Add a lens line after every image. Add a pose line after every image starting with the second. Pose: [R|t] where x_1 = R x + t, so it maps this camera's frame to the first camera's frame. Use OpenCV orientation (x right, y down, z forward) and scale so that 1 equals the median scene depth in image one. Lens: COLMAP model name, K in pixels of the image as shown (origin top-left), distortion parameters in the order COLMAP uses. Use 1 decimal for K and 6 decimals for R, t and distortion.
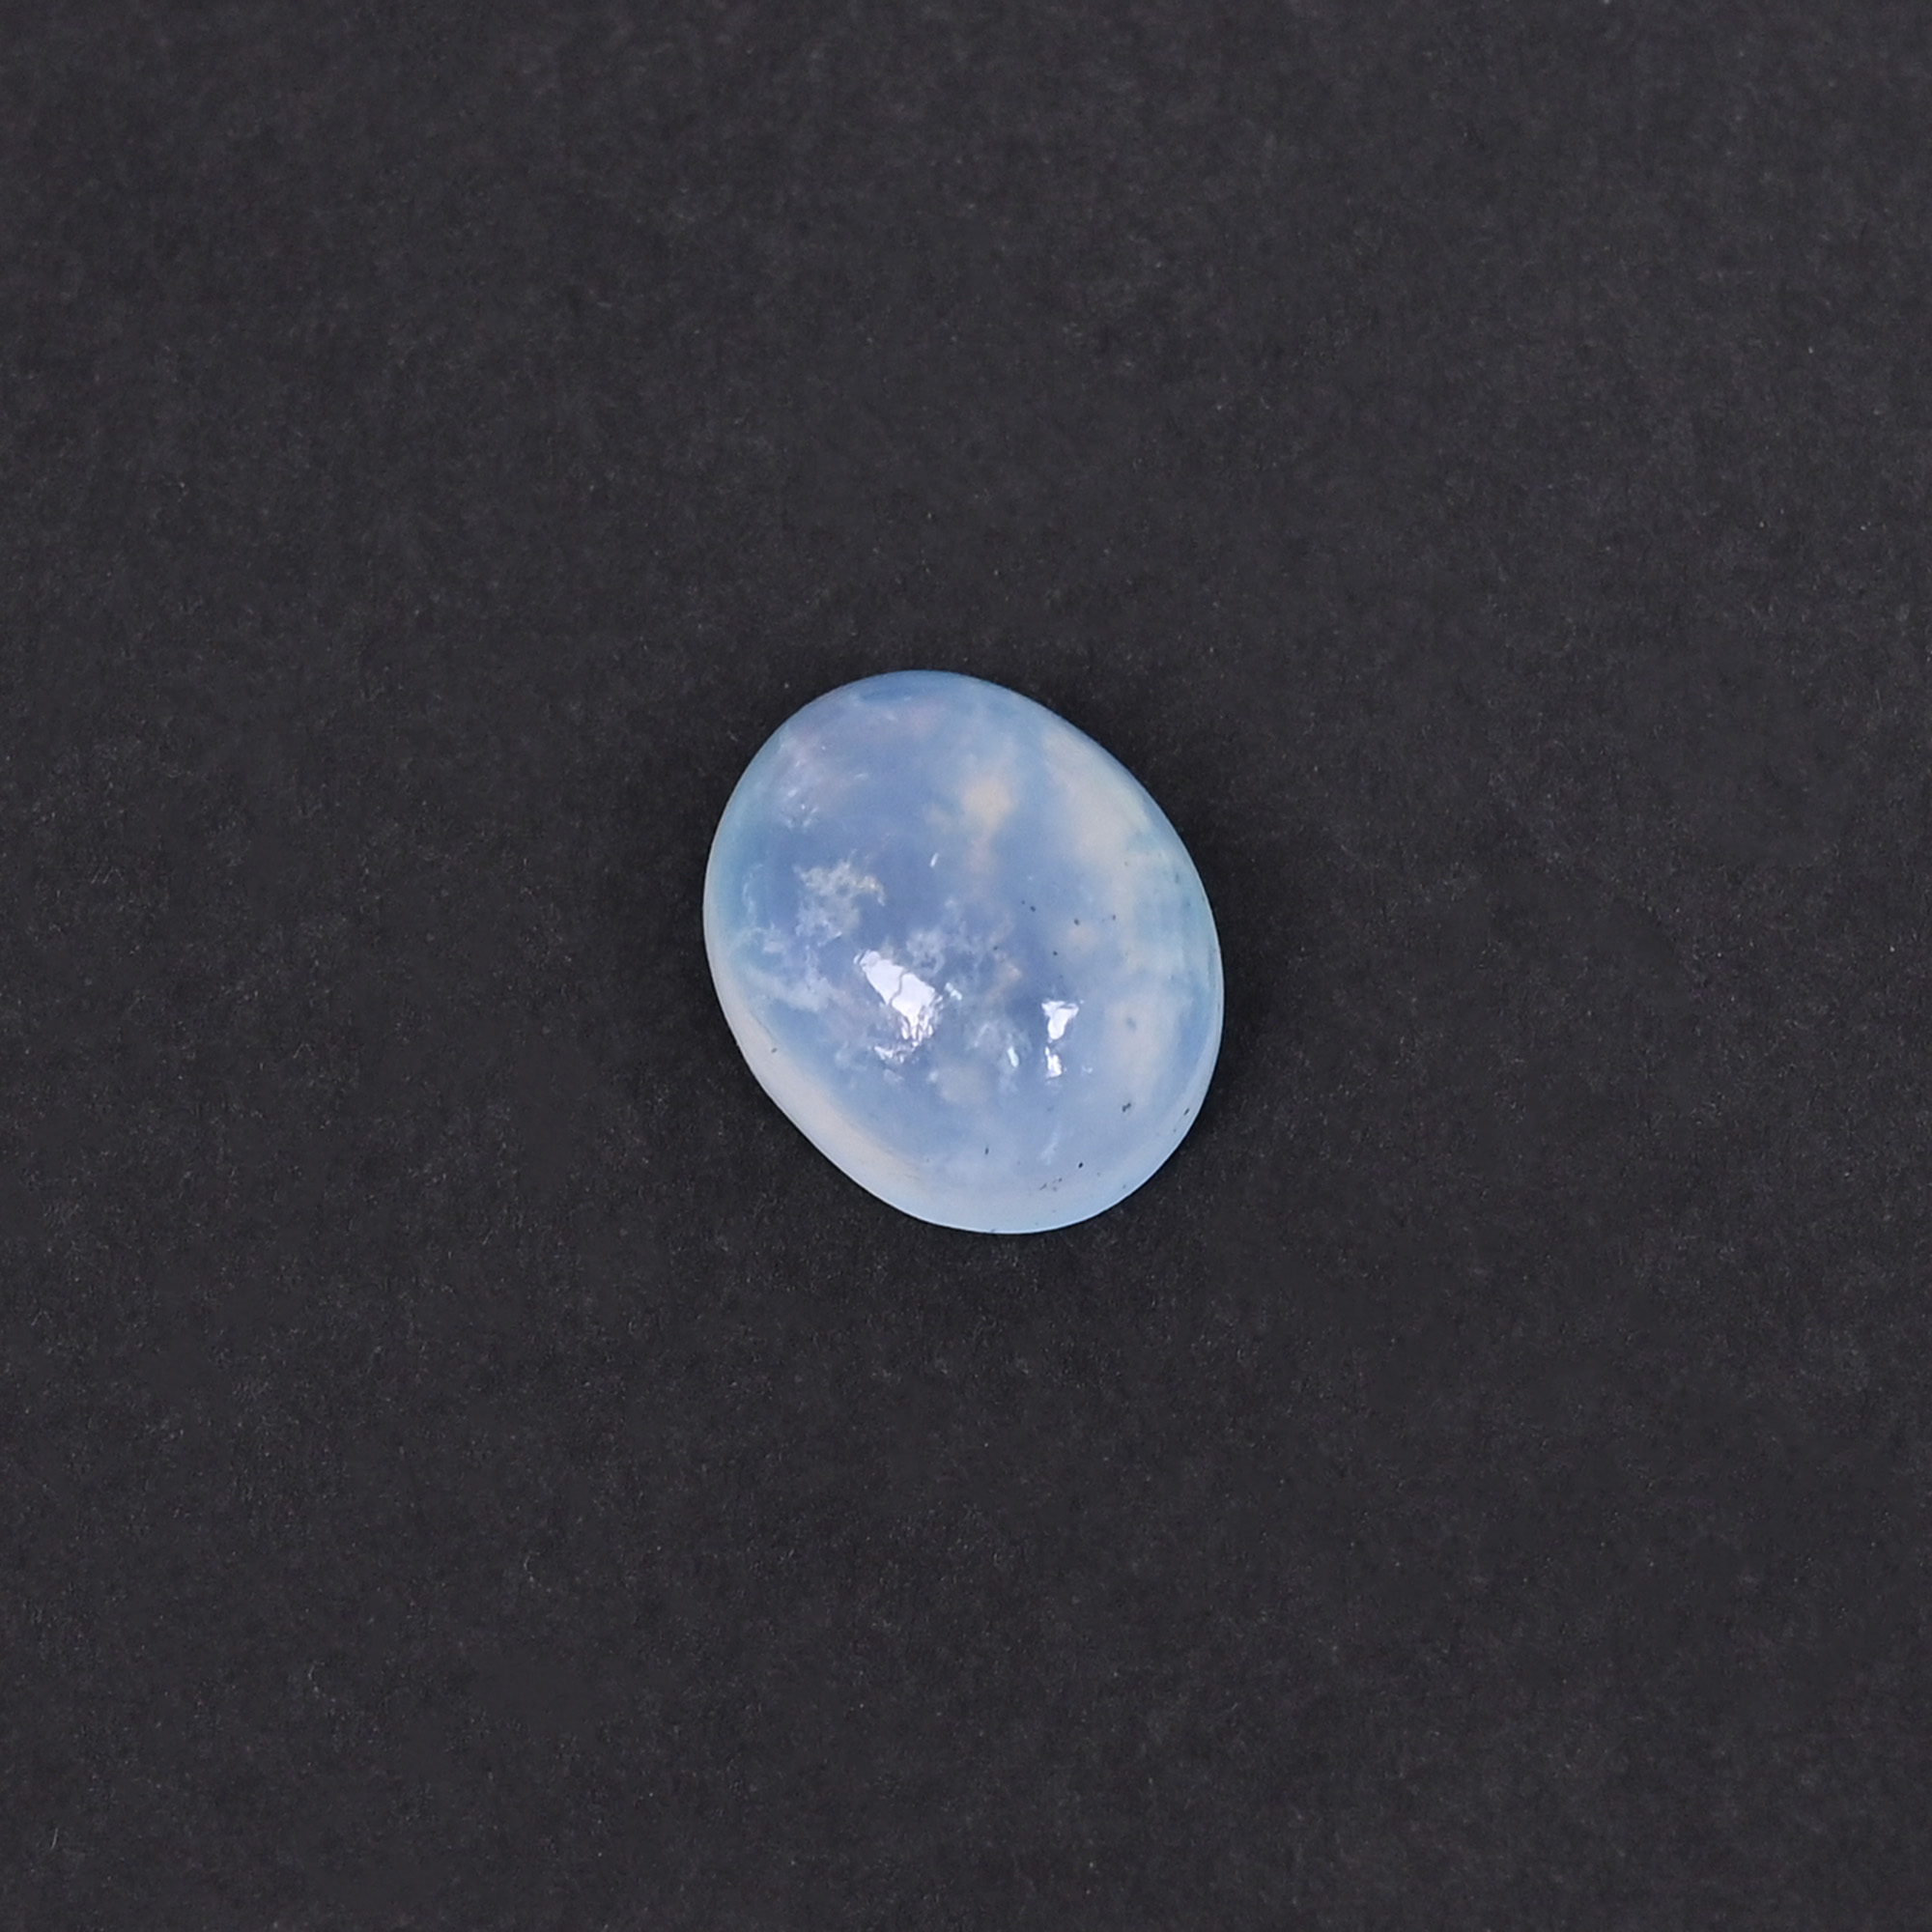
lens RADIAL K [[8294.9, 0, 961.1], [0, 8294.9, 964.7], [0, 0, 1]] dist [0.055731, 0.000000]
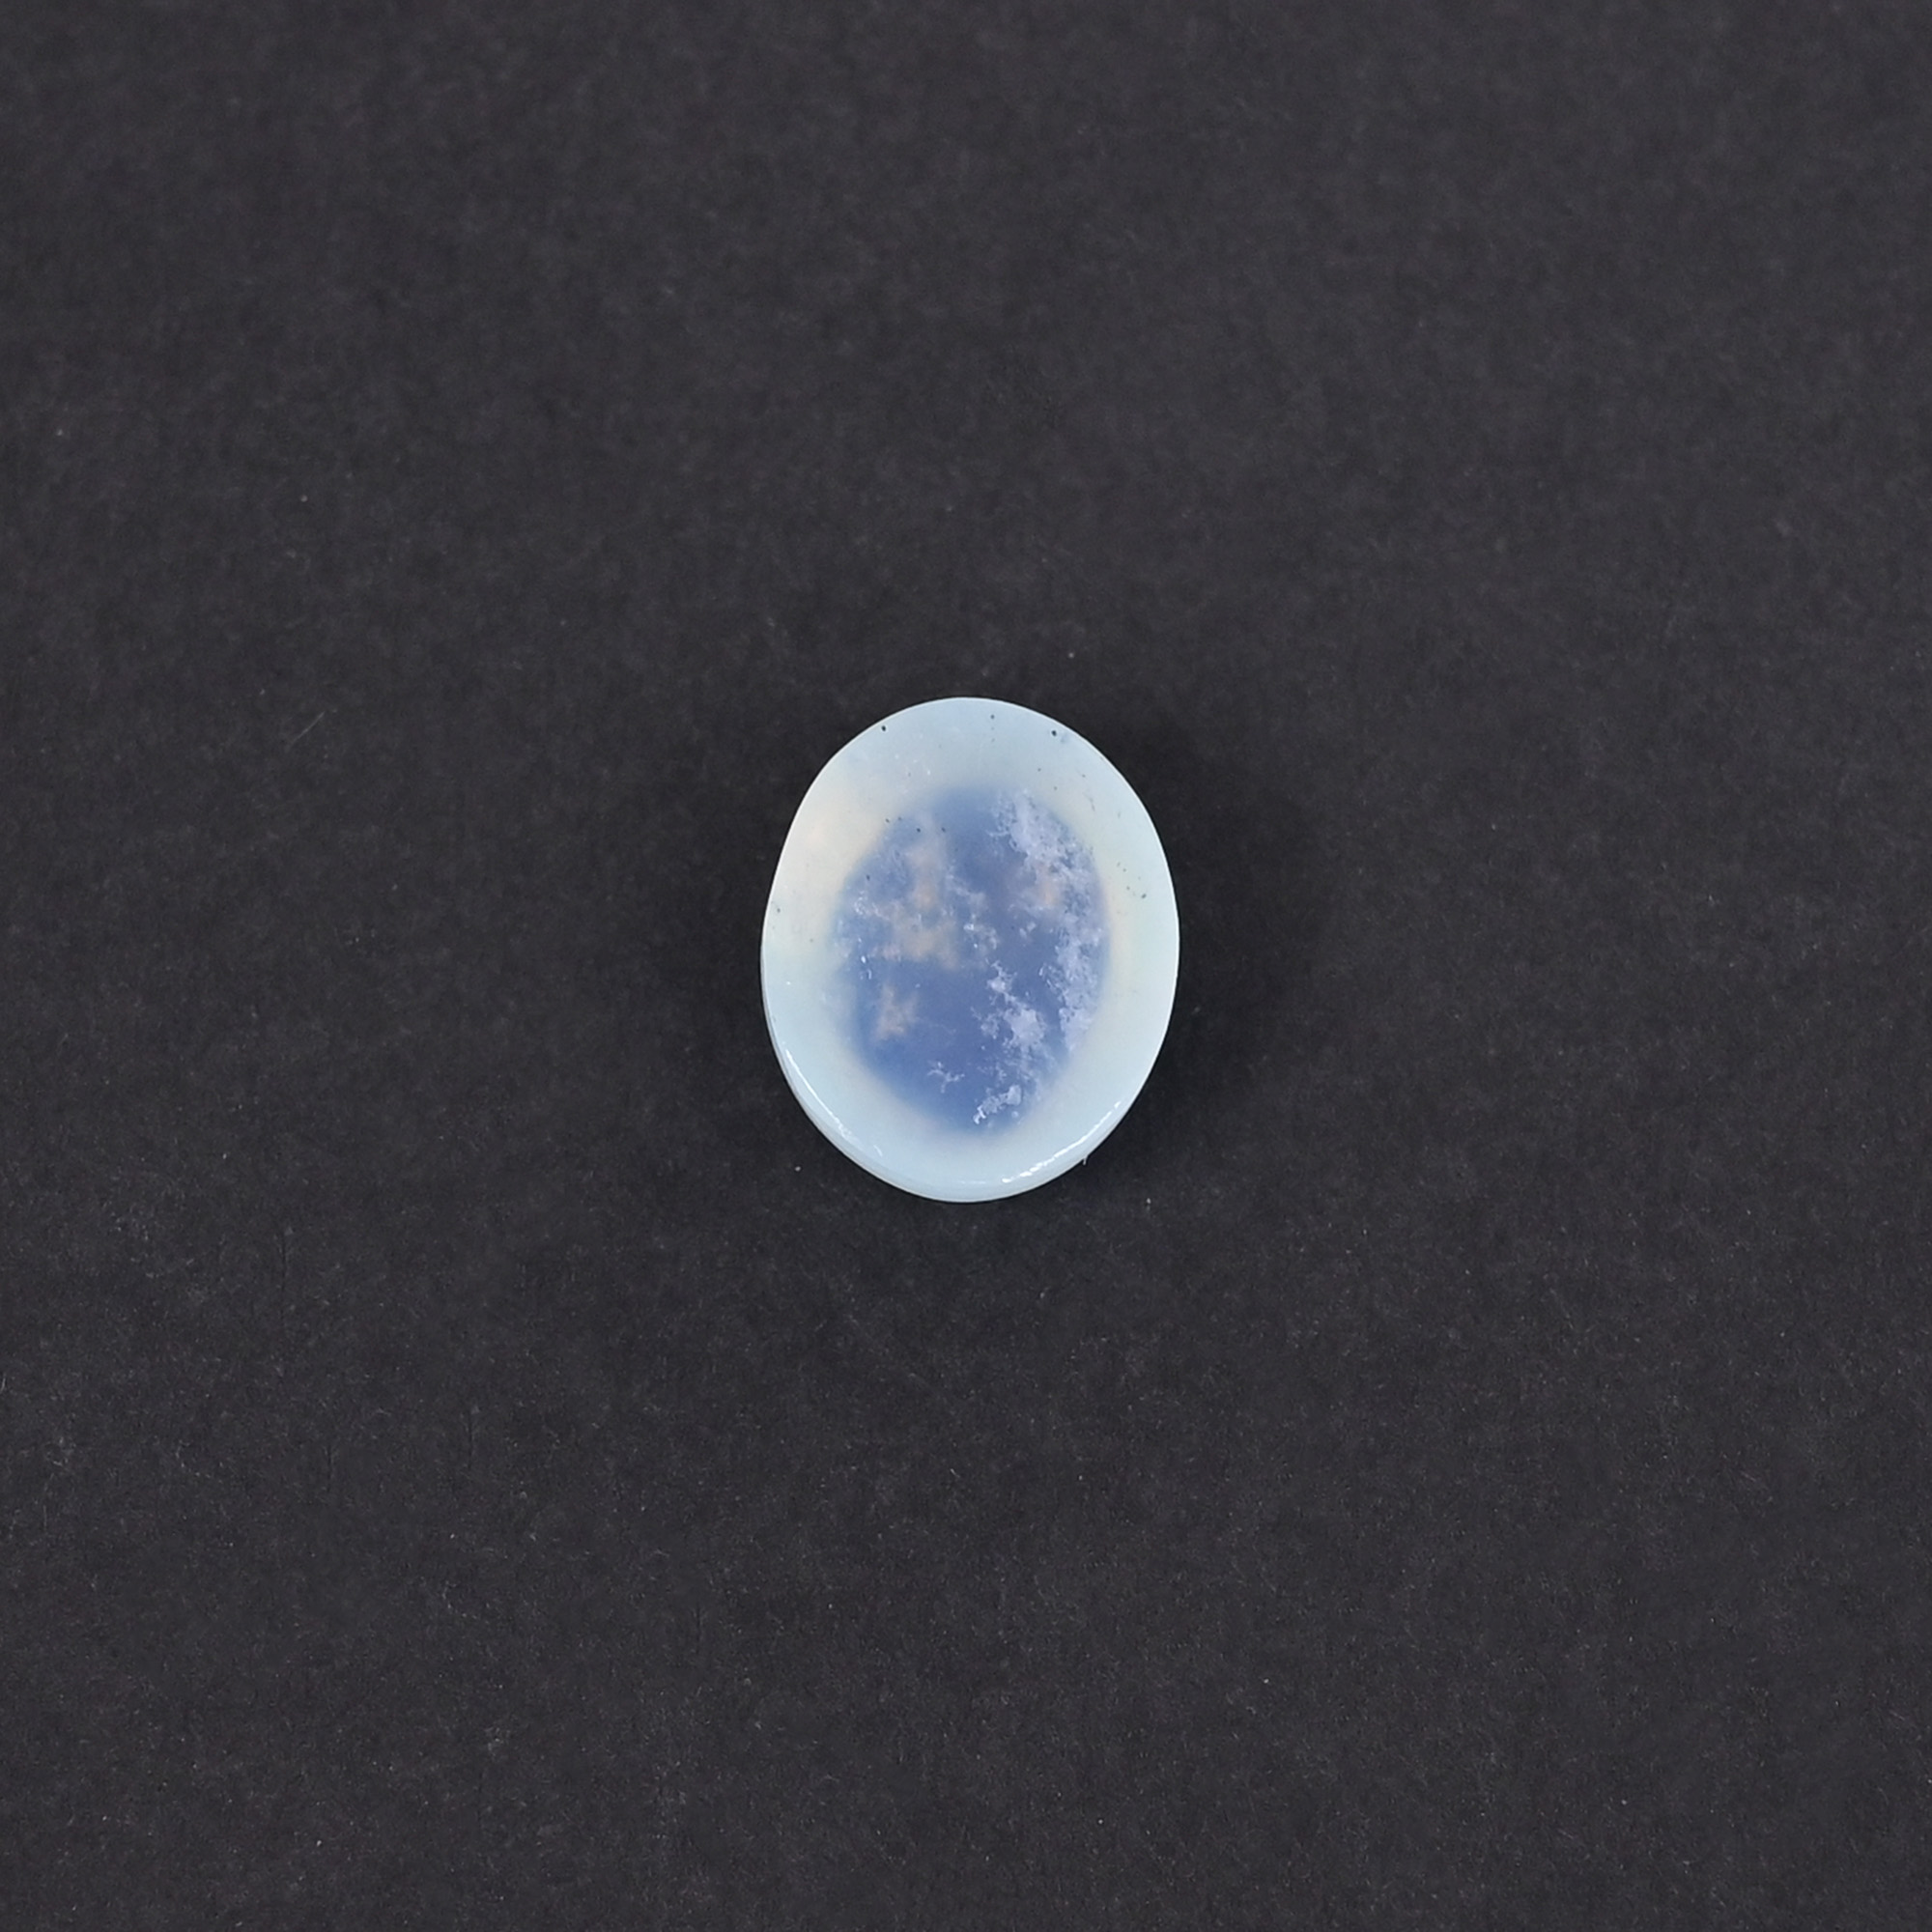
lens RADIAL K [[8294.9, 0, 956.2], [0, 8294.9, 971.3], [0, 0, 1]] dist [0.055731, 0.000000]
pose [[0.999829, -0.017545, -0.005859, 0.041399], [0.017557, 0.999844, 0.002016, 0.014909], [0.005822, -0.002119, 0.999981, -0.186291]]
